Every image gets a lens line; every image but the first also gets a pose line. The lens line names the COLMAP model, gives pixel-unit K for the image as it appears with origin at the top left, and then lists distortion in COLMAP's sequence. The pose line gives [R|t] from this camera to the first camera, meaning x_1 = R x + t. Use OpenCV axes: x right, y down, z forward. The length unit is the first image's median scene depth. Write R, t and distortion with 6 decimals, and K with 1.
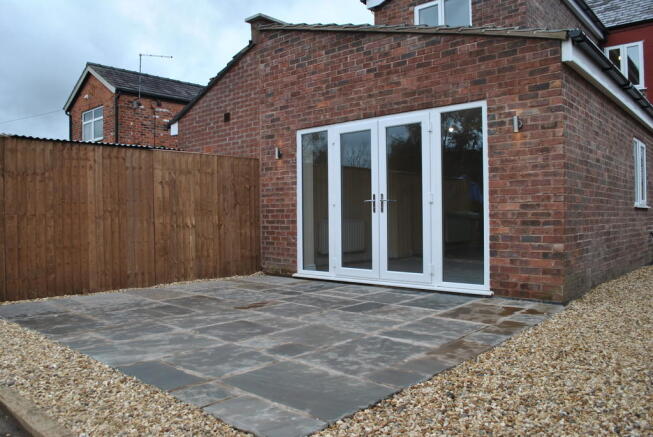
lens RADIAL K [[517.0, 0, 326.1], [0, 517.0, 216.1], [0, 0, 1]] dist [-0.071726, -0.008500]
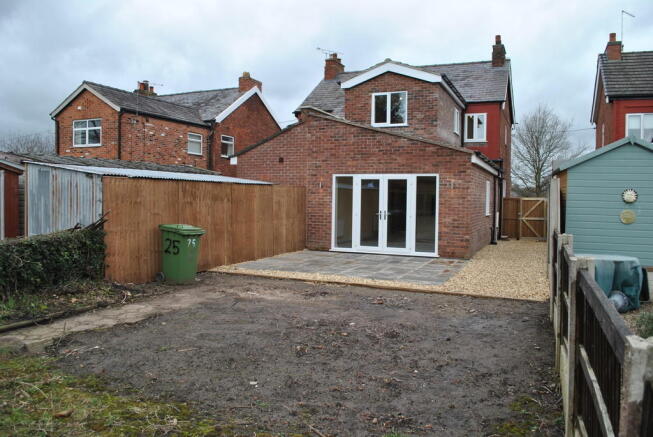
lens RADIAL K [[517.0, 0, 327.2], [0, 517.0, 218.3], [0, 0, 1]] dist [-0.071726, -0.008500]
pose [[0.949515, 0.009340, 0.313583, -0.733032], [-0.022653, 0.998989, 0.038835, -0.083935], [-0.312903, -0.043978, 0.948766, -0.872743]]
